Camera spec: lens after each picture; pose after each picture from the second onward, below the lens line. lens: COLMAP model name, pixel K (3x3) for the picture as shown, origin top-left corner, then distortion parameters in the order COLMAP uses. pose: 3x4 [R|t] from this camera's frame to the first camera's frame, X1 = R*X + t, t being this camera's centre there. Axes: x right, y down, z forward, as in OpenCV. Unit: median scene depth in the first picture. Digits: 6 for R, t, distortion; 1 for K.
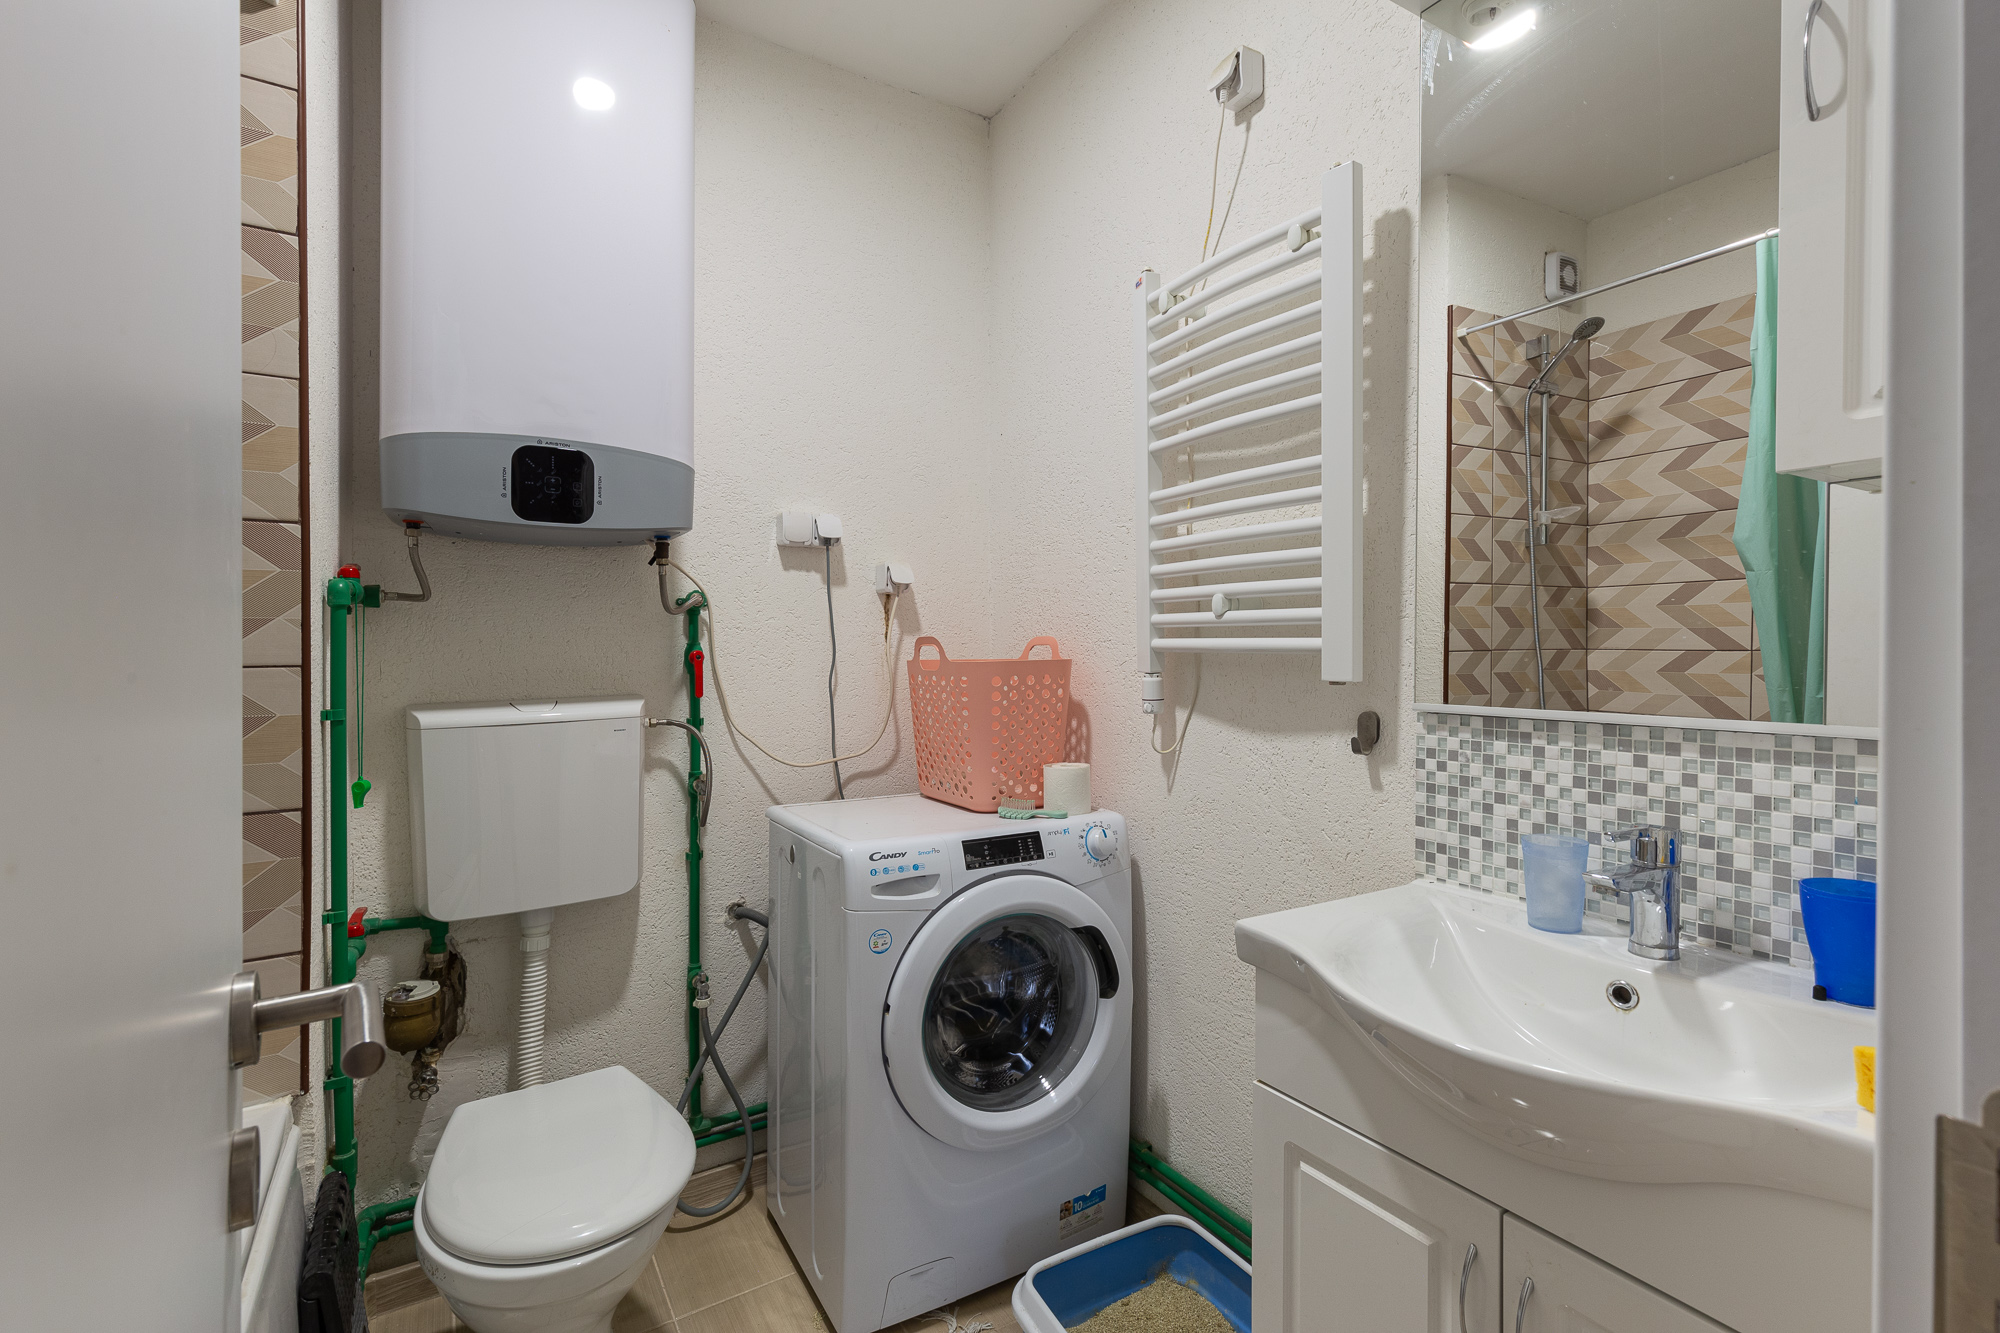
lens RADIAL K [[898.2, 0, 1012.5], [0, 898.2, 667.5], [0, 0, 1]] dist [0.008780, -0.000546]
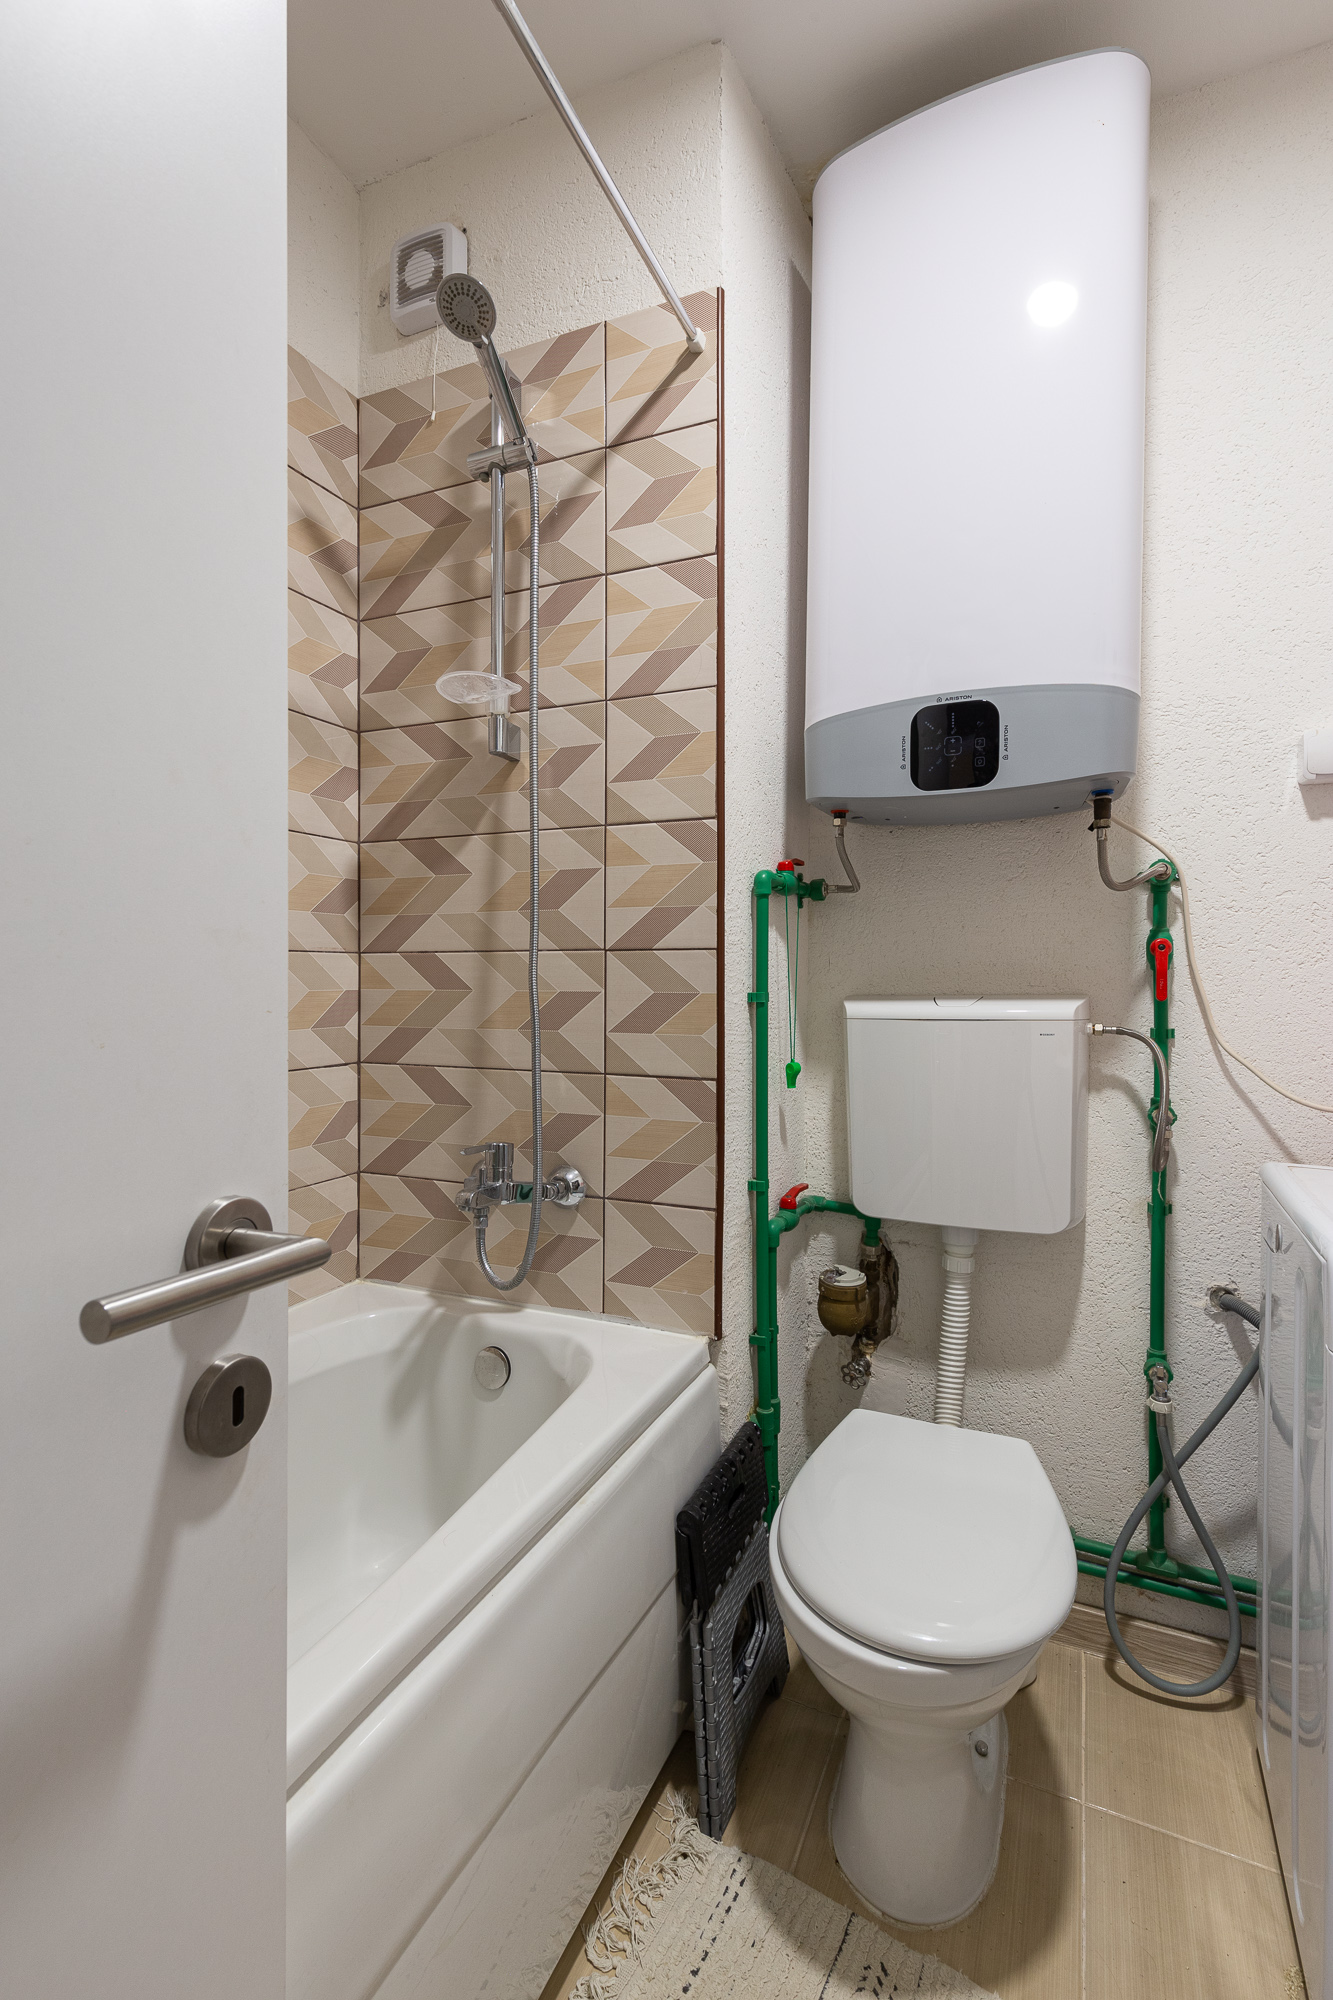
lens RADIAL K [[895.2, 0, 664.2], [0, 895.2, 984.9], [0, 0, 1]] dist [0.006235, -0.000841]
pose [[0.537451, 0.015630, -0.843150, 0.067471], [-0.021224, 0.999762, 0.005004, 0.027260], [0.843028, 0.015206, 0.537655, 0.261360]]
